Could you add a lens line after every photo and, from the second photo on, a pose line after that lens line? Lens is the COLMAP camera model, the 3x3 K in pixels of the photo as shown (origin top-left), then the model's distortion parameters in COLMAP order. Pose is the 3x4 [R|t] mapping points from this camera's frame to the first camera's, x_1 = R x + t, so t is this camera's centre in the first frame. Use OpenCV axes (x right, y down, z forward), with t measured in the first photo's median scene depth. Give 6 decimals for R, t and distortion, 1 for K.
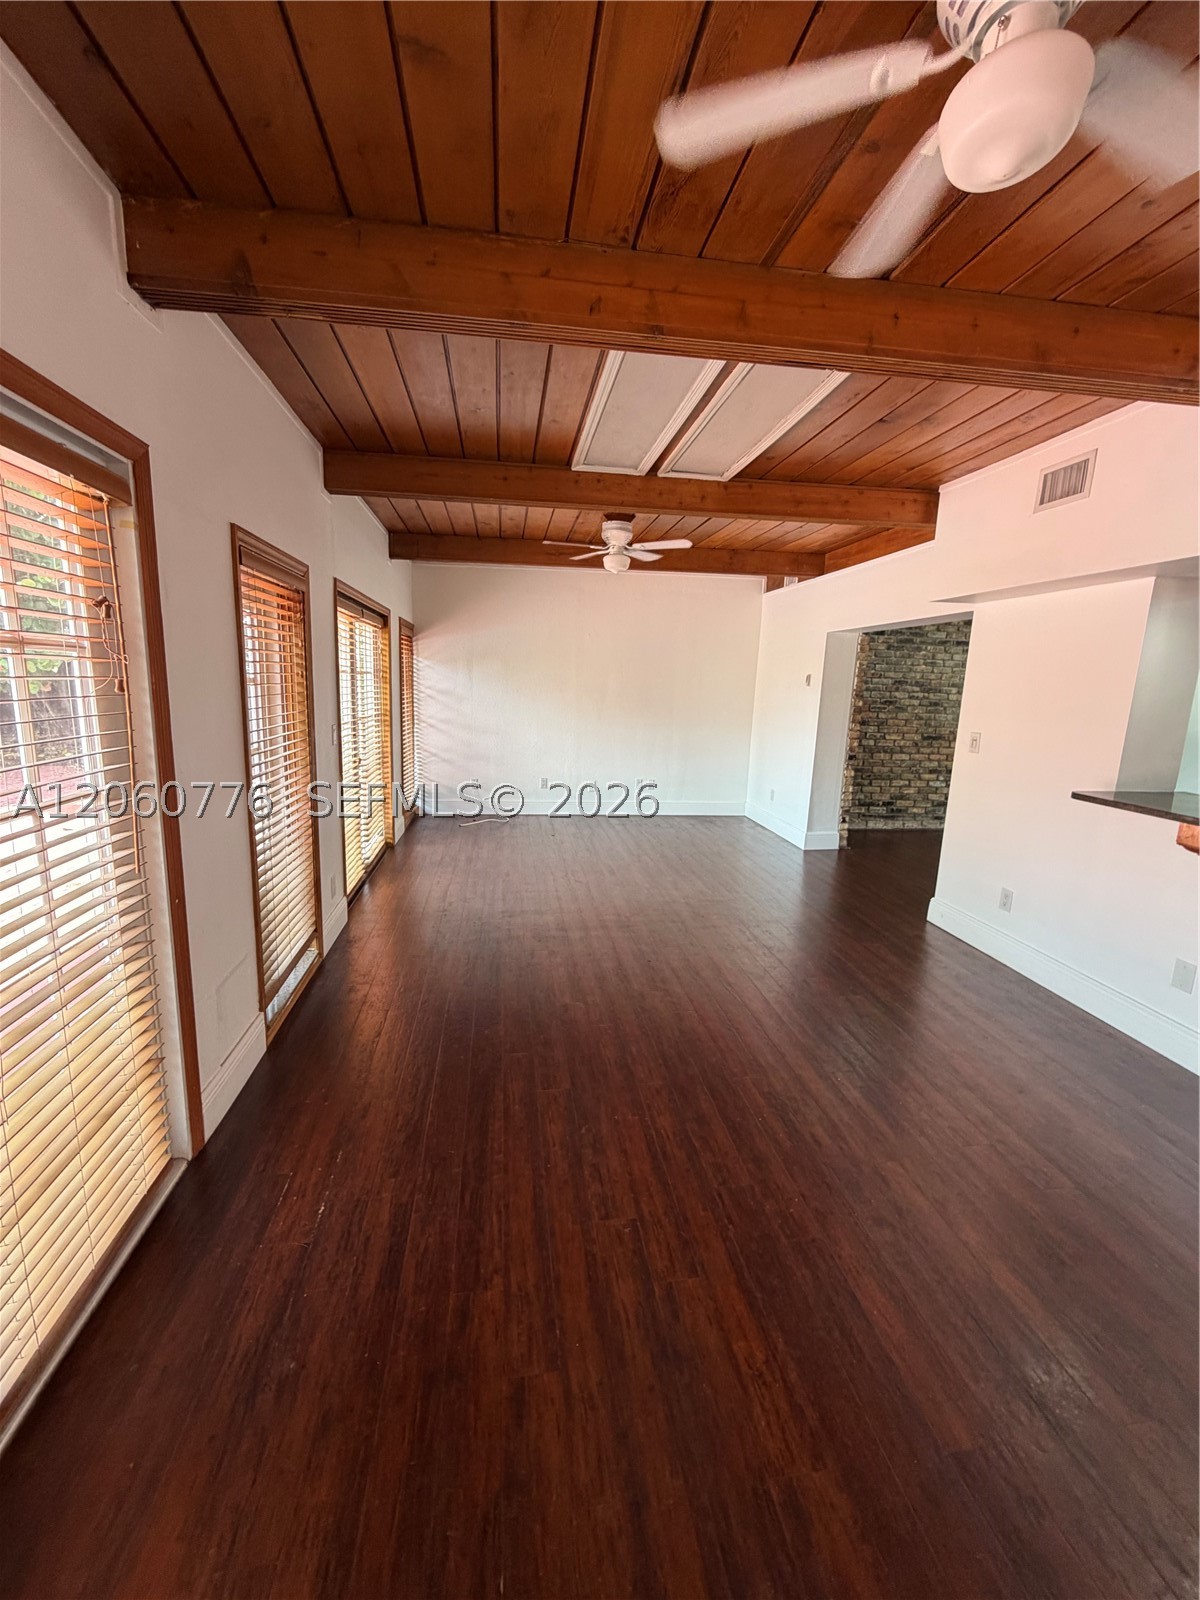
lens RADIAL K [[639.4, 0, 594.8], [0, 639.4, 794.9], [0, 0, 1]] dist [-0.002481, 0.000569]
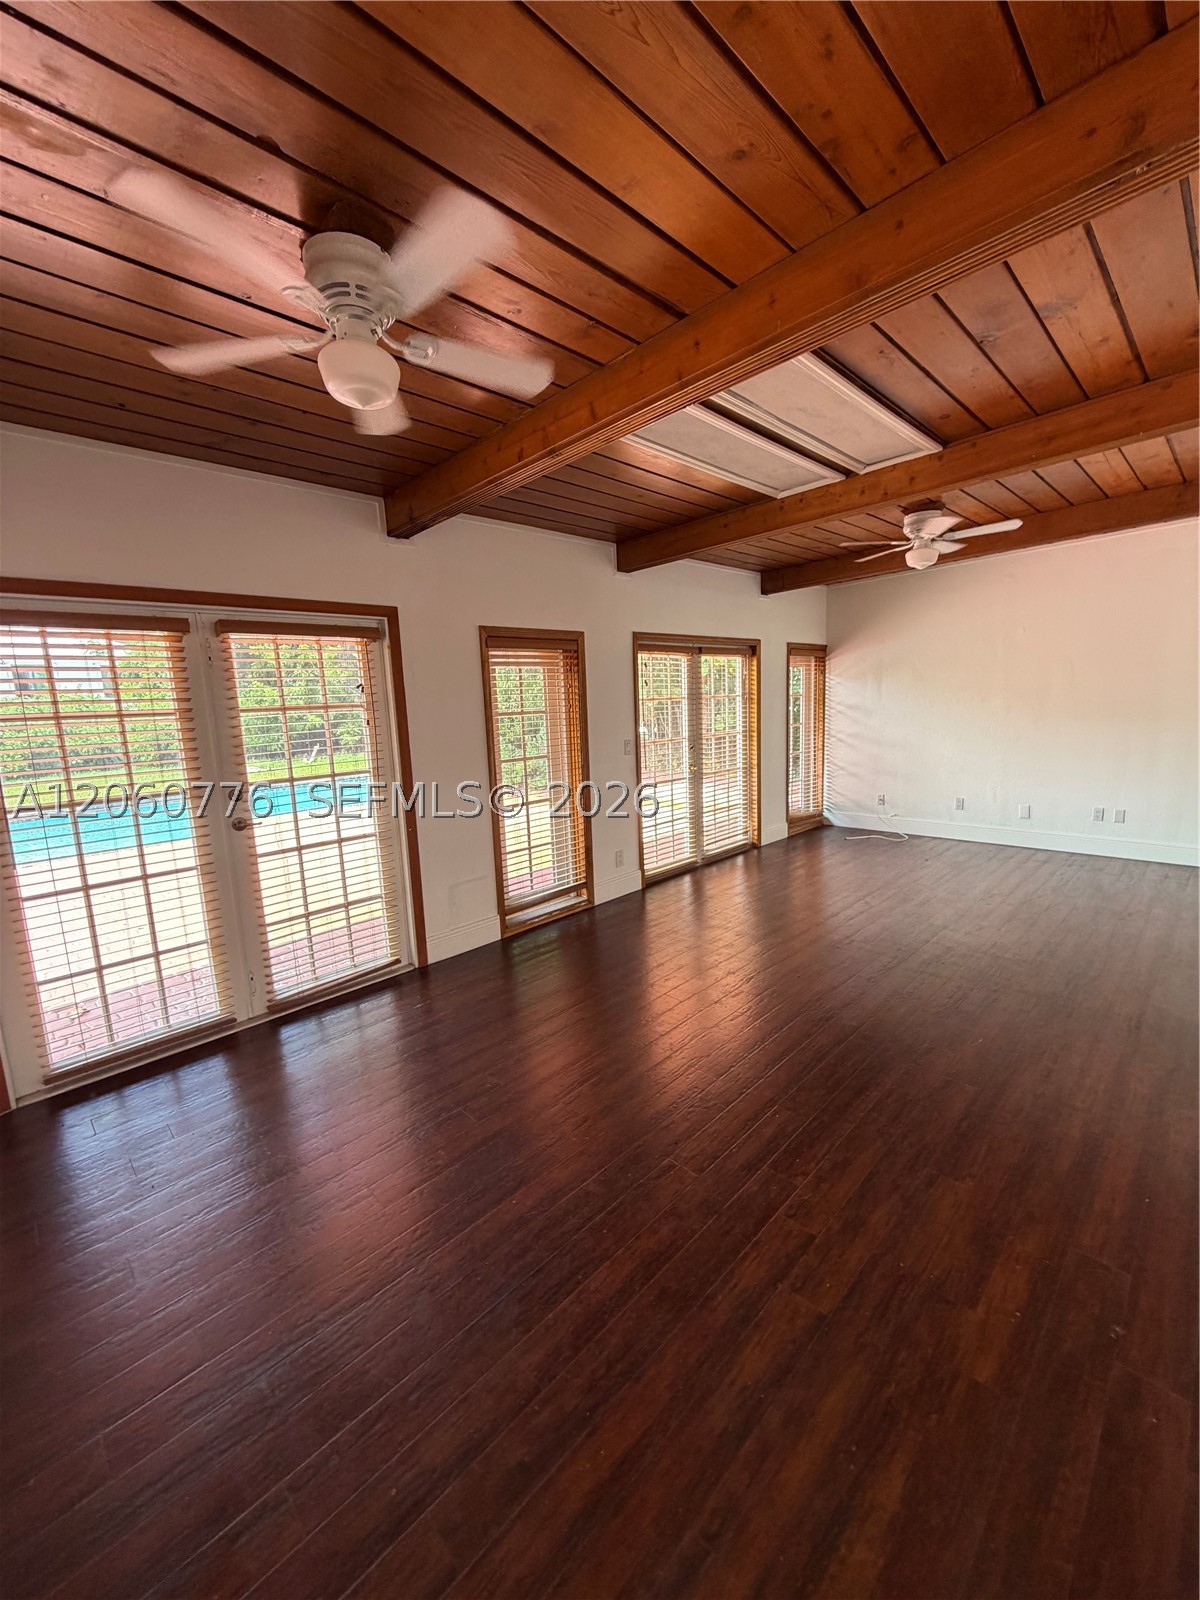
lens RADIAL K [[639.4, 0, 598.8], [0, 639.4, 800.6], [0, 0, 1]] dist [-0.002481, 0.000569]
pose [[0.590472, 0.064951, -0.804440, 0.510689], [-0.077780, 0.996696, 0.023382, -0.007183], [0.803301, 0.048763, 0.593573, 0.117104]]
